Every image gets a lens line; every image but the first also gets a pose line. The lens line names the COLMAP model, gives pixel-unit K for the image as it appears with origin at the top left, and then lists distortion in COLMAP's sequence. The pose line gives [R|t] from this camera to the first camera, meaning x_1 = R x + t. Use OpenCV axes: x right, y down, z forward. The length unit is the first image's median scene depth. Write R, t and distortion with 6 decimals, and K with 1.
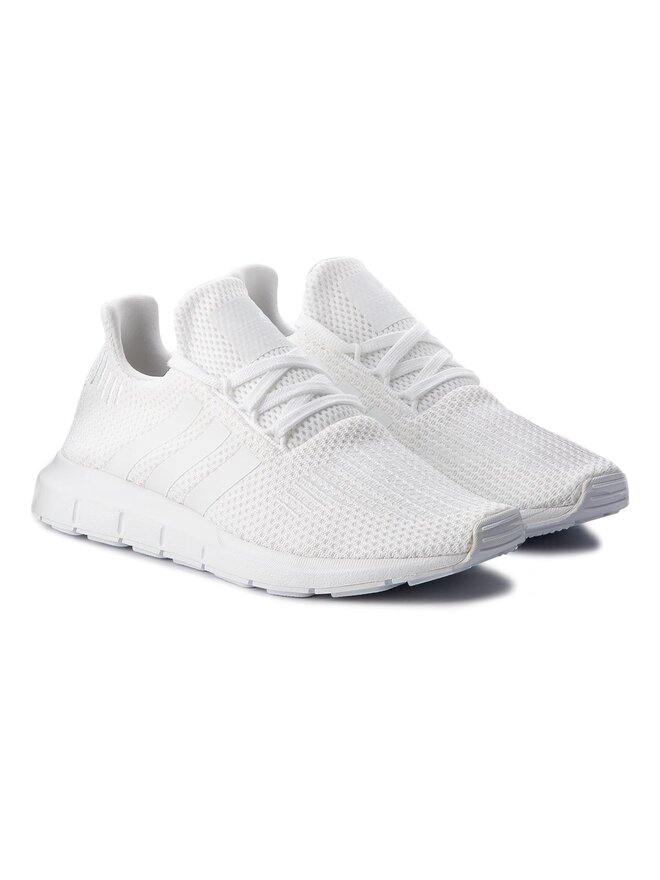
lens RADIAL K [[4175.9, 0, 329.3], [0, 4175.9, 438.9], [0, 0, 1]] dist [-0.041511, 0.000000]
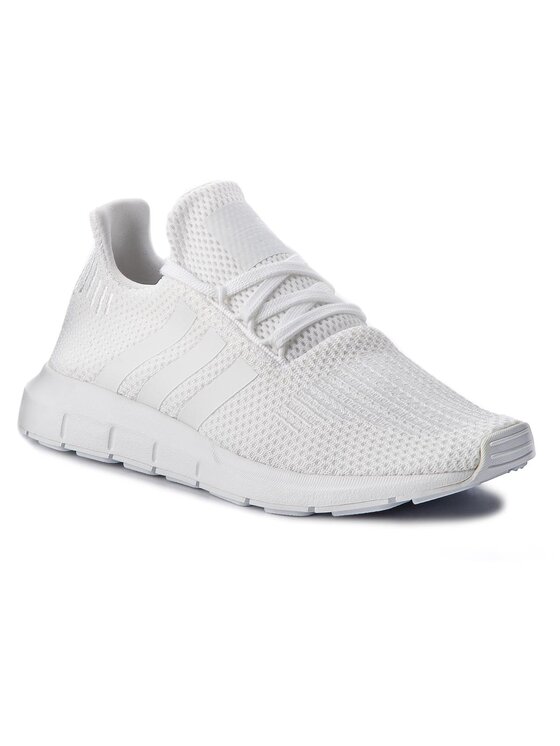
lens RADIAL K [[3540.0, 0, 280.7], [0, 3540.0, 374.1], [0, 0, 1]] dist [-0.041511, 0.000000]
pose [[1.000000, -0.000584, -0.000654, -0.010698], [0.000580, 0.999978, -0.006638, 0.010852], [0.000658, 0.006638, 0.999978, 0.192197]]
